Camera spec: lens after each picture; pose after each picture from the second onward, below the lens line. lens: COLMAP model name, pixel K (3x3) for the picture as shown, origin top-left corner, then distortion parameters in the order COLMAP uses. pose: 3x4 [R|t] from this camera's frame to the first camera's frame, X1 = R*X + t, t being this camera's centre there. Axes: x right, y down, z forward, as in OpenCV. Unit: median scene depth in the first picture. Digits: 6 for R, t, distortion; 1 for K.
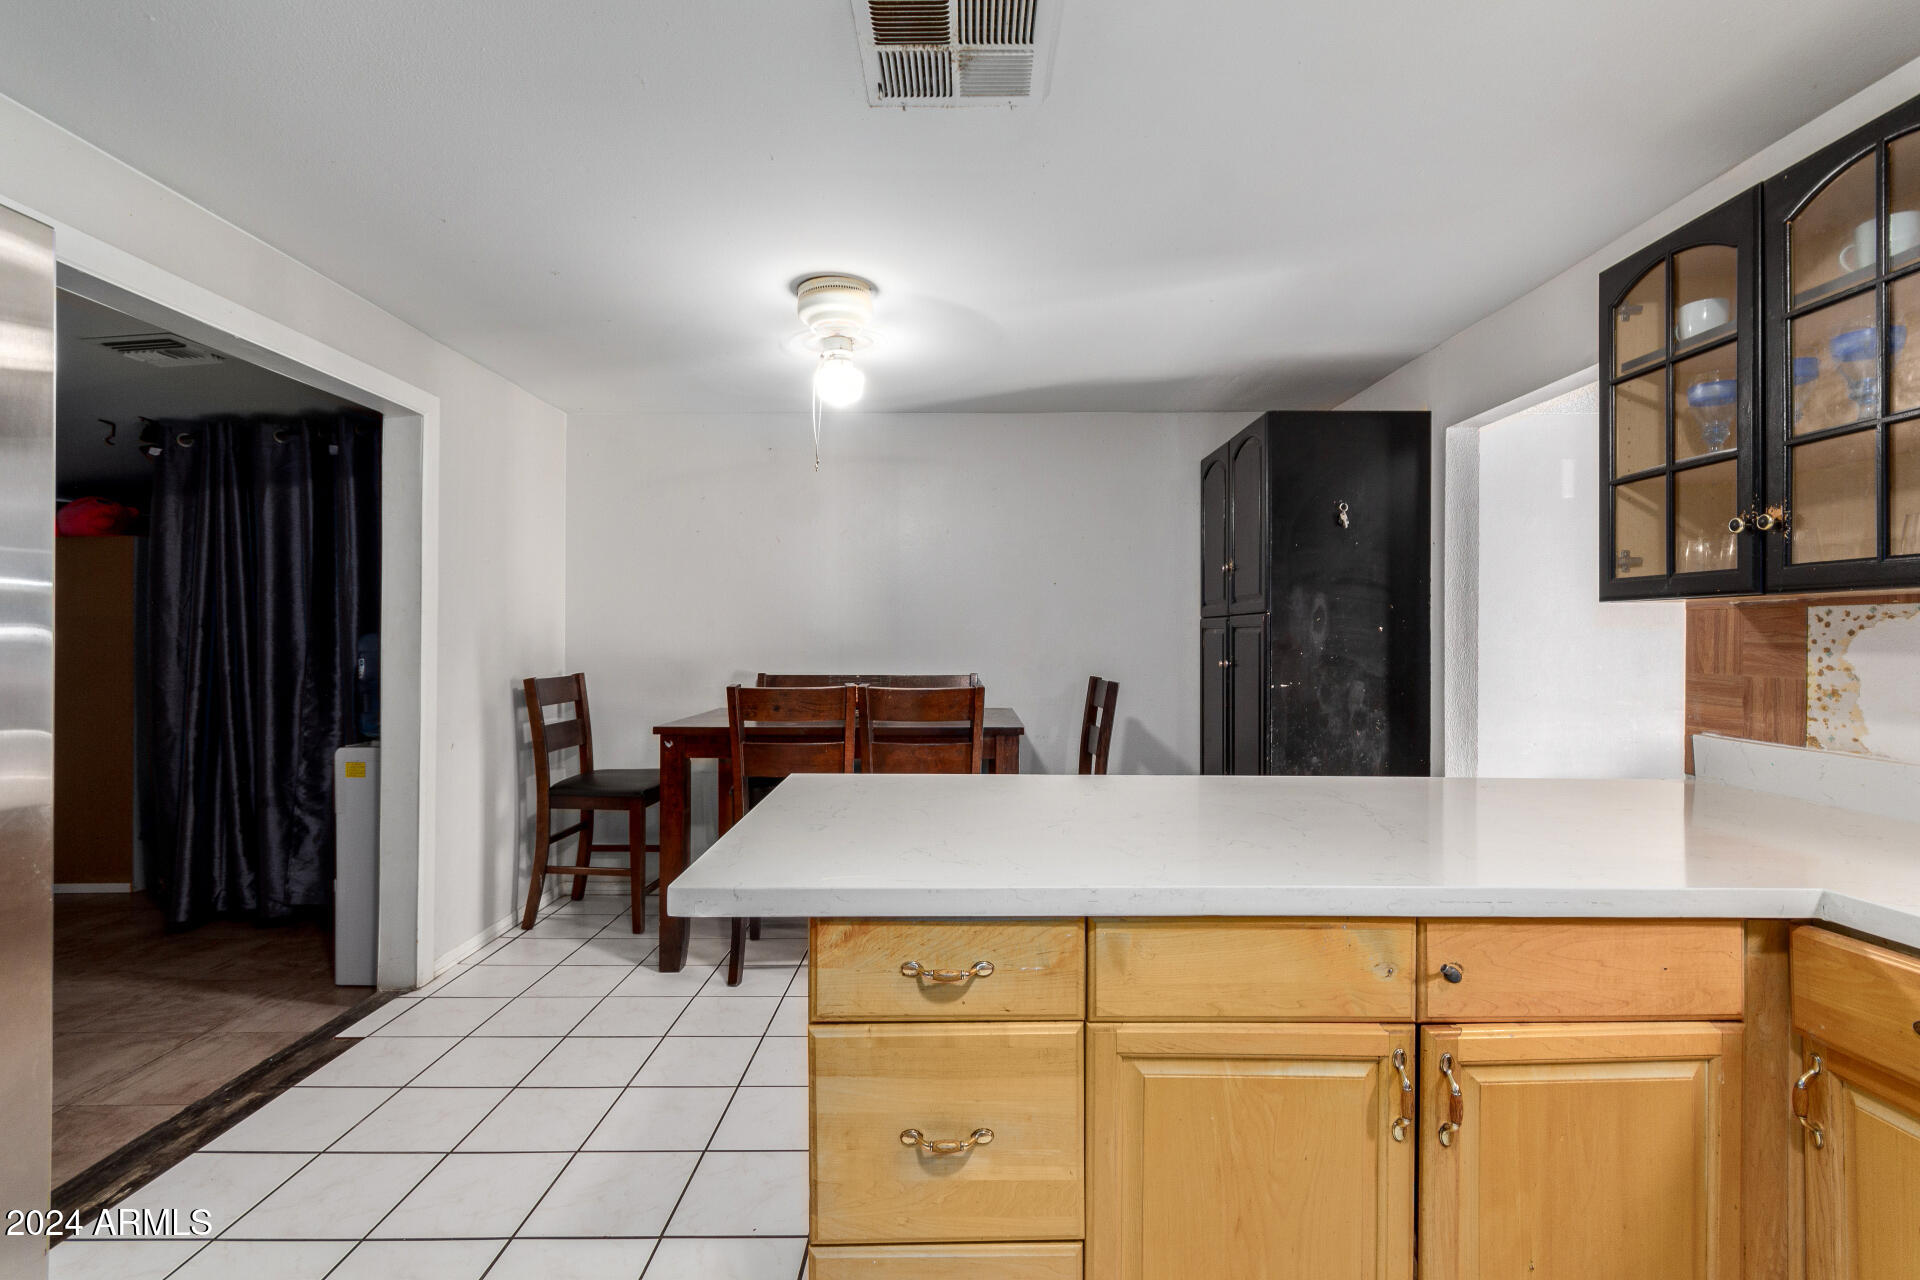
lens RADIAL K [[886.3, 0, 958.3], [0, 886.3, 636.3], [0, 0, 1]] dist [0.004195, -0.001141]
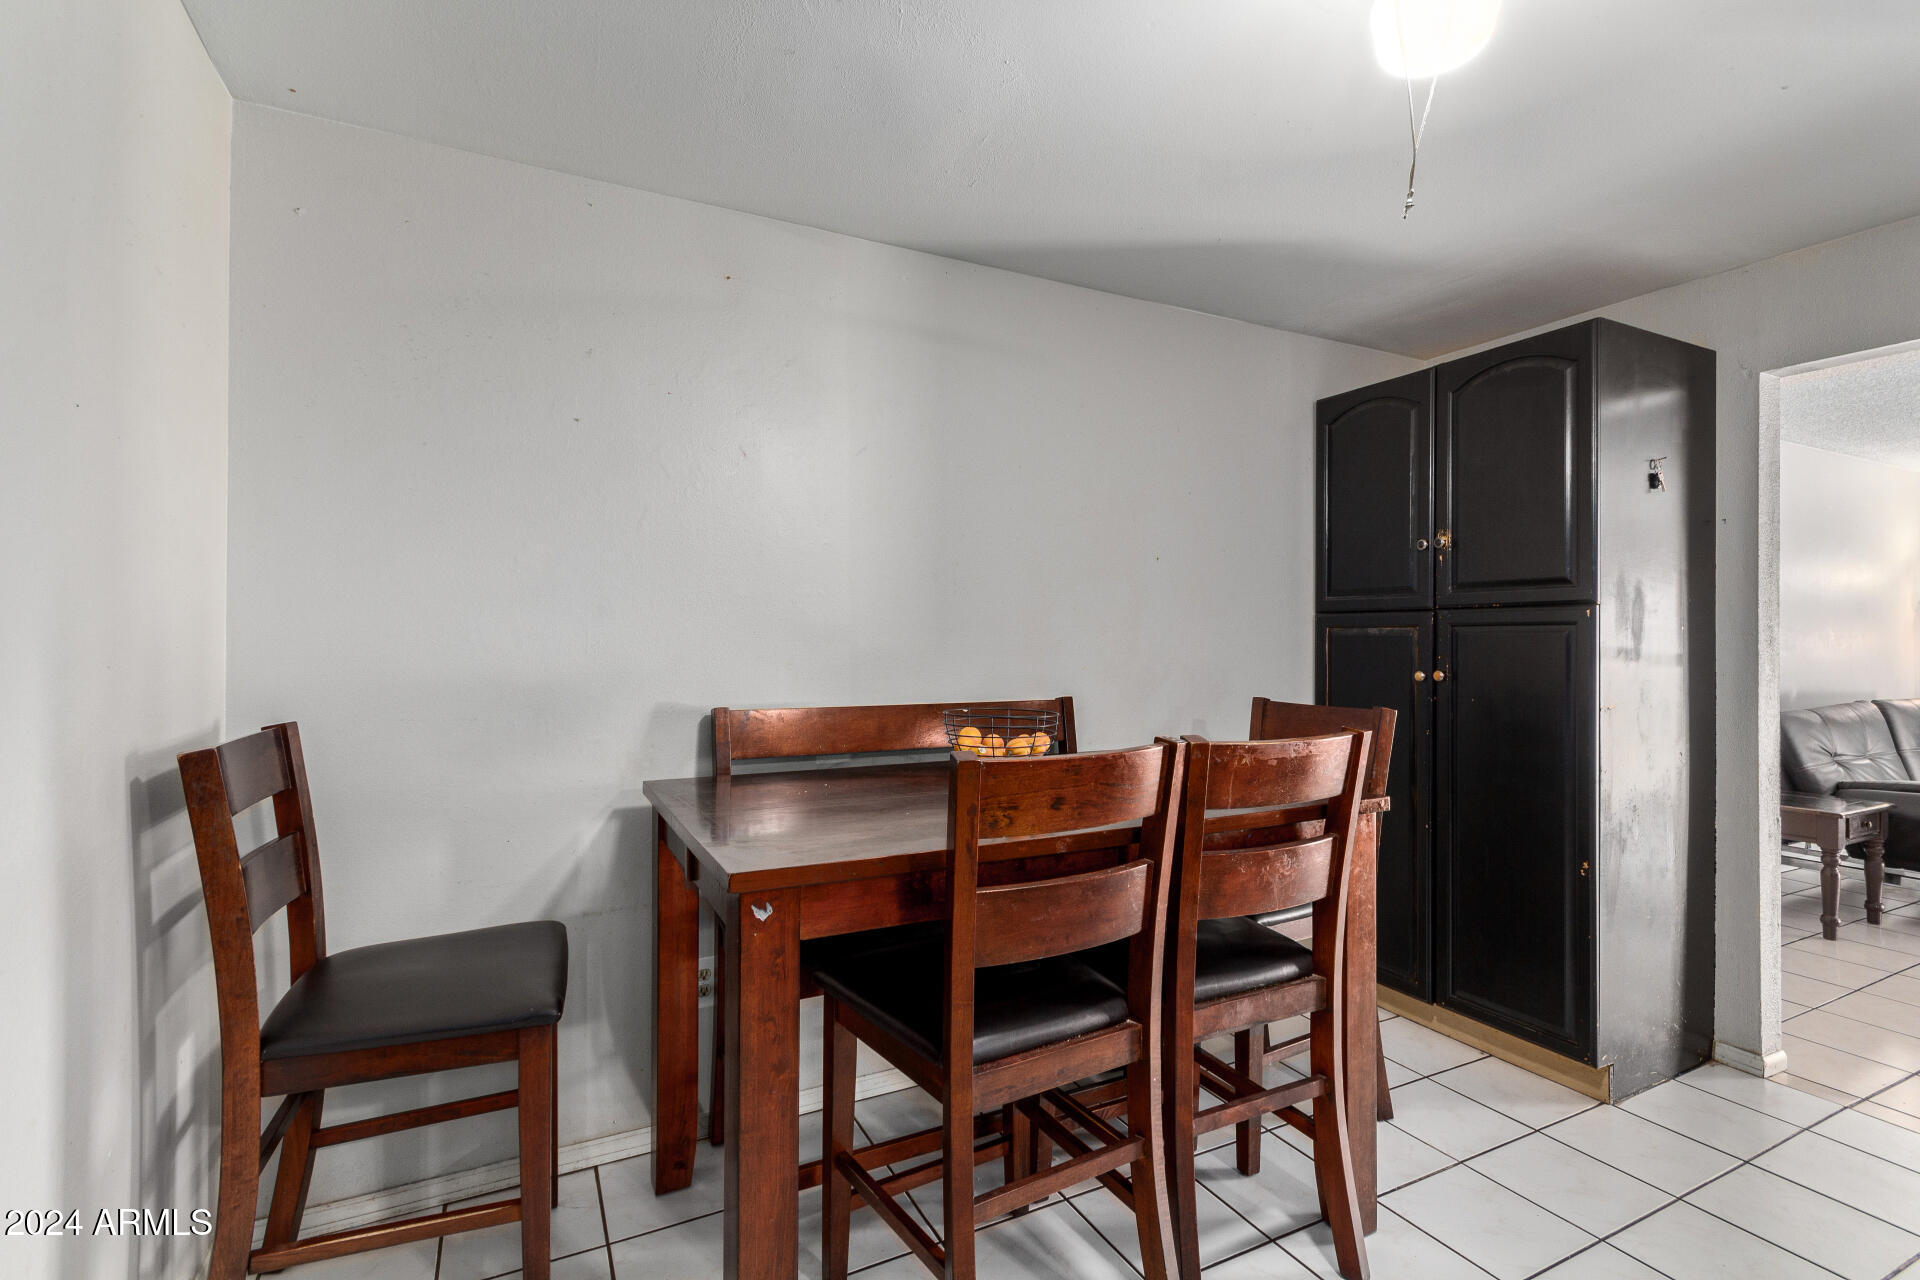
lens RADIAL K [[886.3, 0, 959.0], [0, 886.3, 644.2], [0, 0, 1]] dist [0.004195, -0.001141]
pose [[0.896832, -0.002522, 0.442363, -0.427466], [0.000684, 0.999990, 0.004316, 0.002562], [-0.442370, -0.003568, 0.896826, 0.617805]]
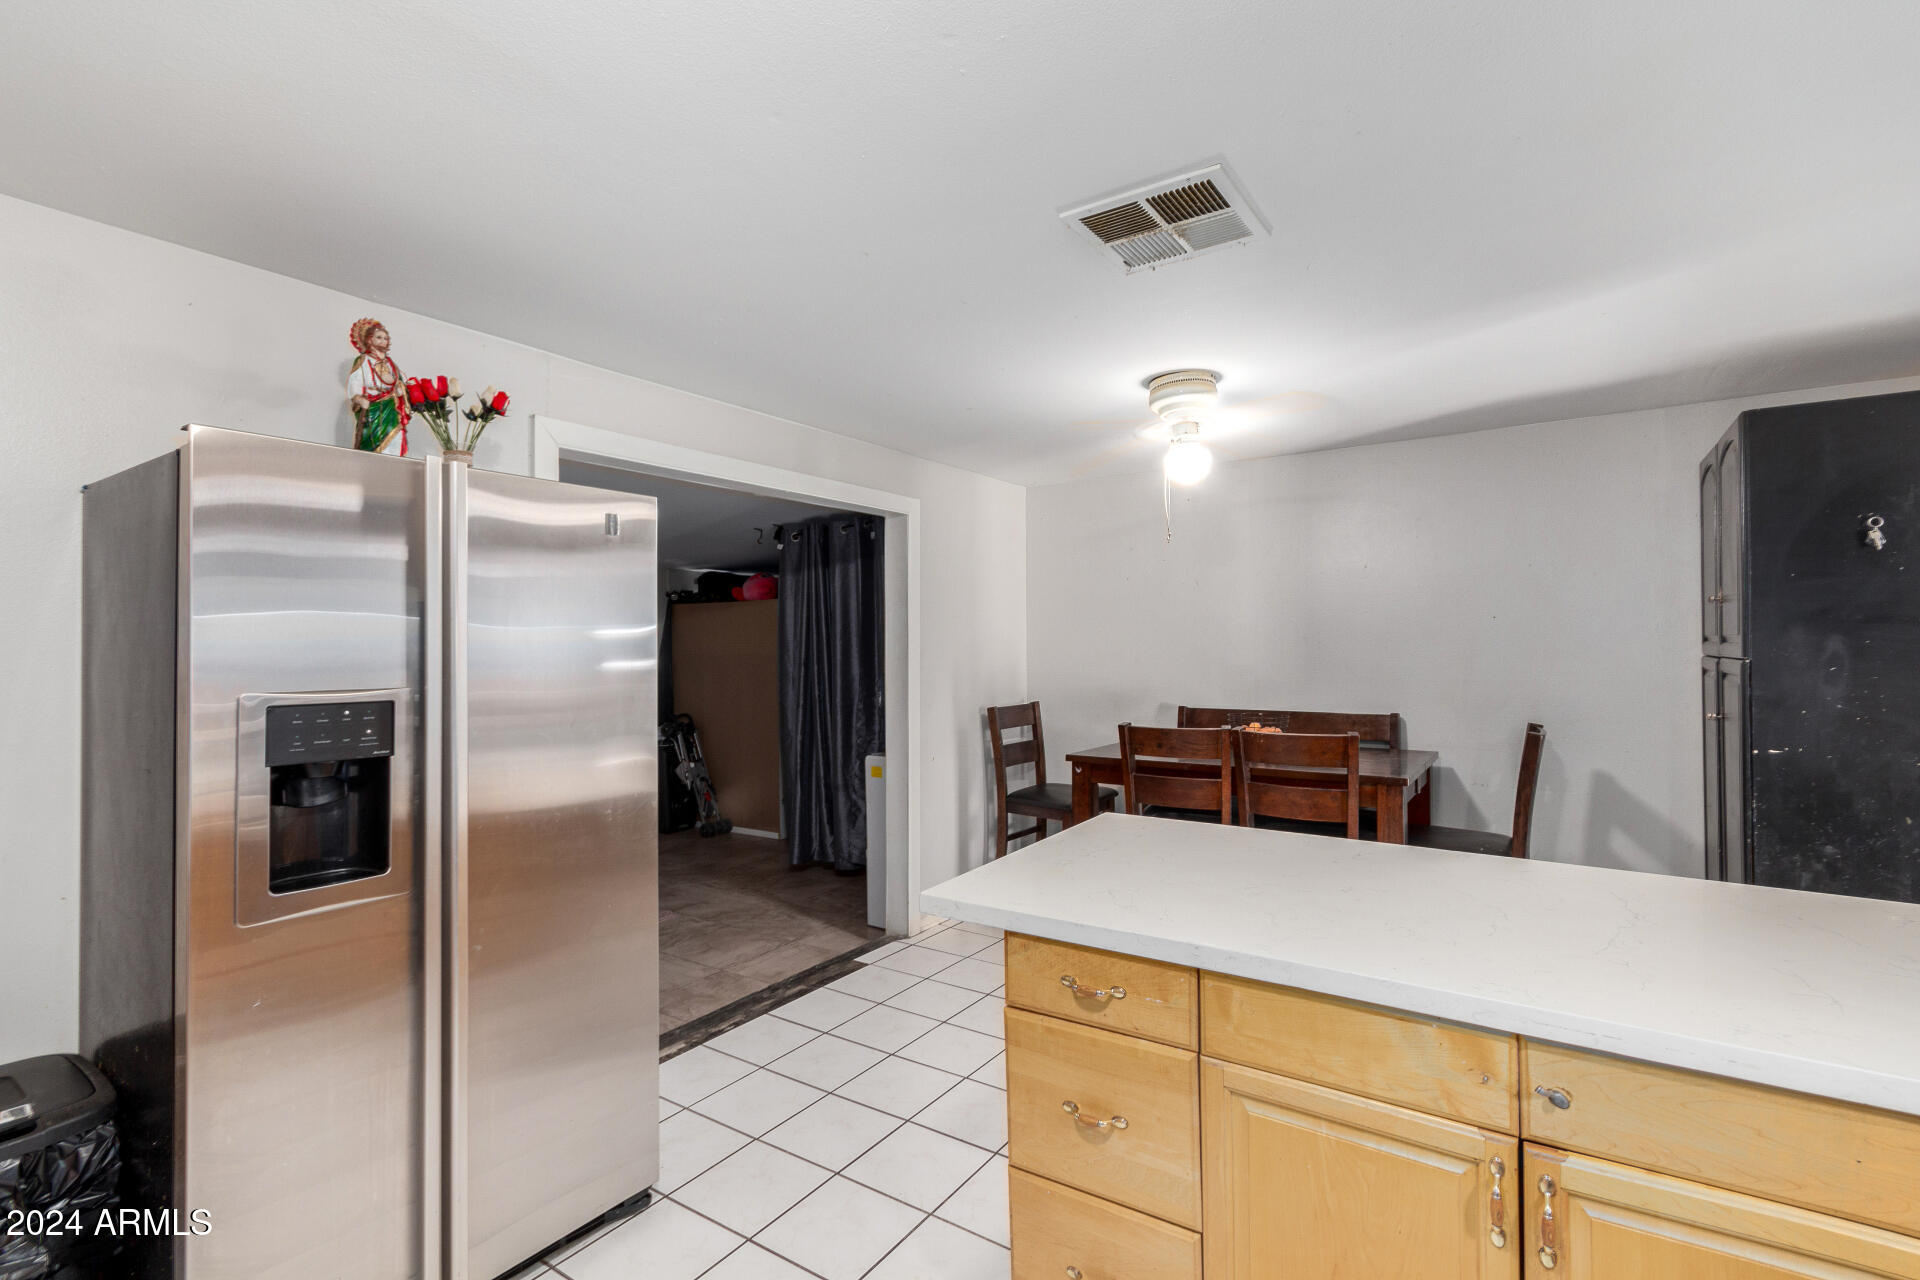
lens RADIAL K [[886.3, 0, 958.1], [0, 886.3, 636.2], [0, 0, 1]] dist [0.004195, -0.001141]
pose [[0.826192, -0.013404, -0.563229, 0.222631], [0.012020, 0.999909, -0.006163, -0.054714], [0.563260, -0.001678, 0.826278, -0.078585]]
